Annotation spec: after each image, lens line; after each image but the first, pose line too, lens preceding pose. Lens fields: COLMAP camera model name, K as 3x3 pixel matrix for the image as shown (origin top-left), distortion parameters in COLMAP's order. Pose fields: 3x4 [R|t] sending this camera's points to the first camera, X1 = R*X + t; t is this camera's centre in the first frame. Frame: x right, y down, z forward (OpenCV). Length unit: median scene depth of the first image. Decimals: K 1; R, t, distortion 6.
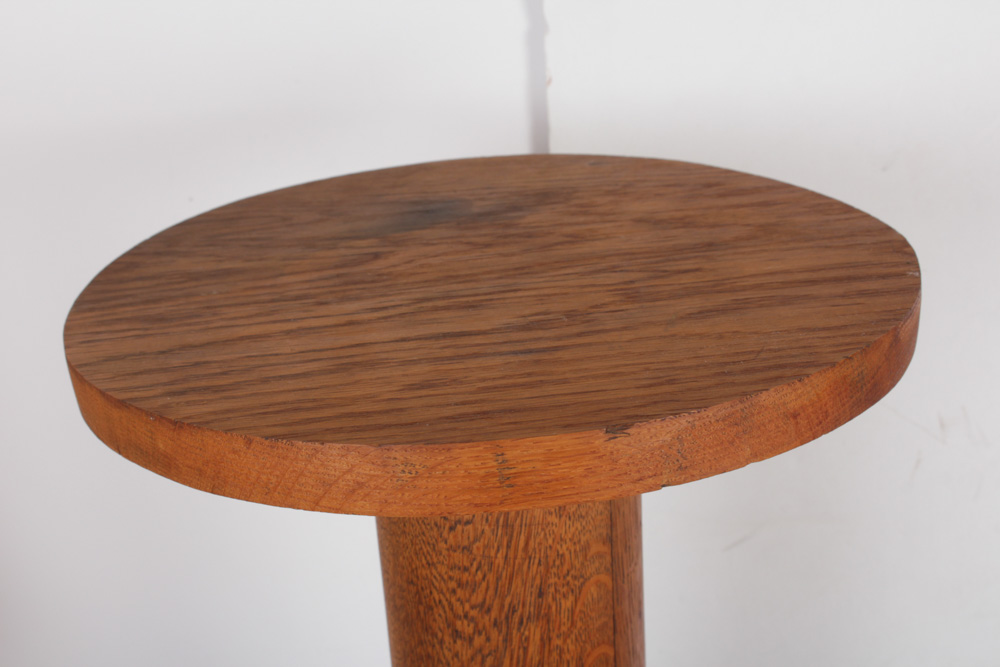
lens RADIAL K [[1519.6, 0, 500.0], [0, 1519.6, 333.5], [0, 0, 1]] dist [-0.058806, -0.003168]
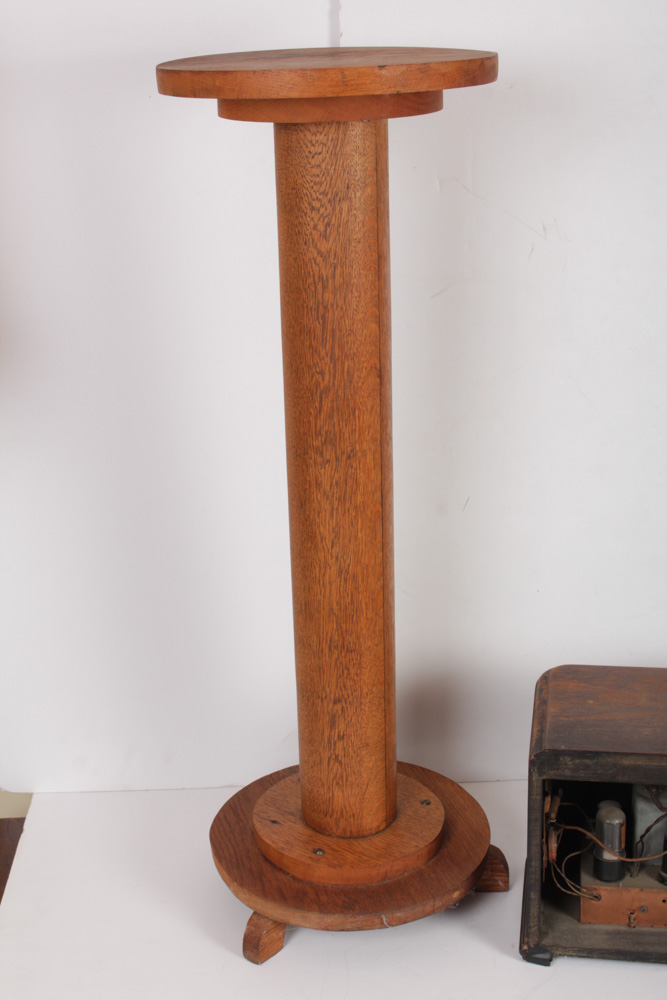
lens RADIAL K [[1519.6, 0, 351.2], [0, 1519.6, 518.8], [0, 0, 1]] dist [-0.058806, -0.003168]
pose [[0.997096, 0.006777, 0.075858, -0.149718], [-0.006066, 0.999936, -0.009593, 0.726484], [-0.075918, 0.009105, 0.997073, -1.432786]]
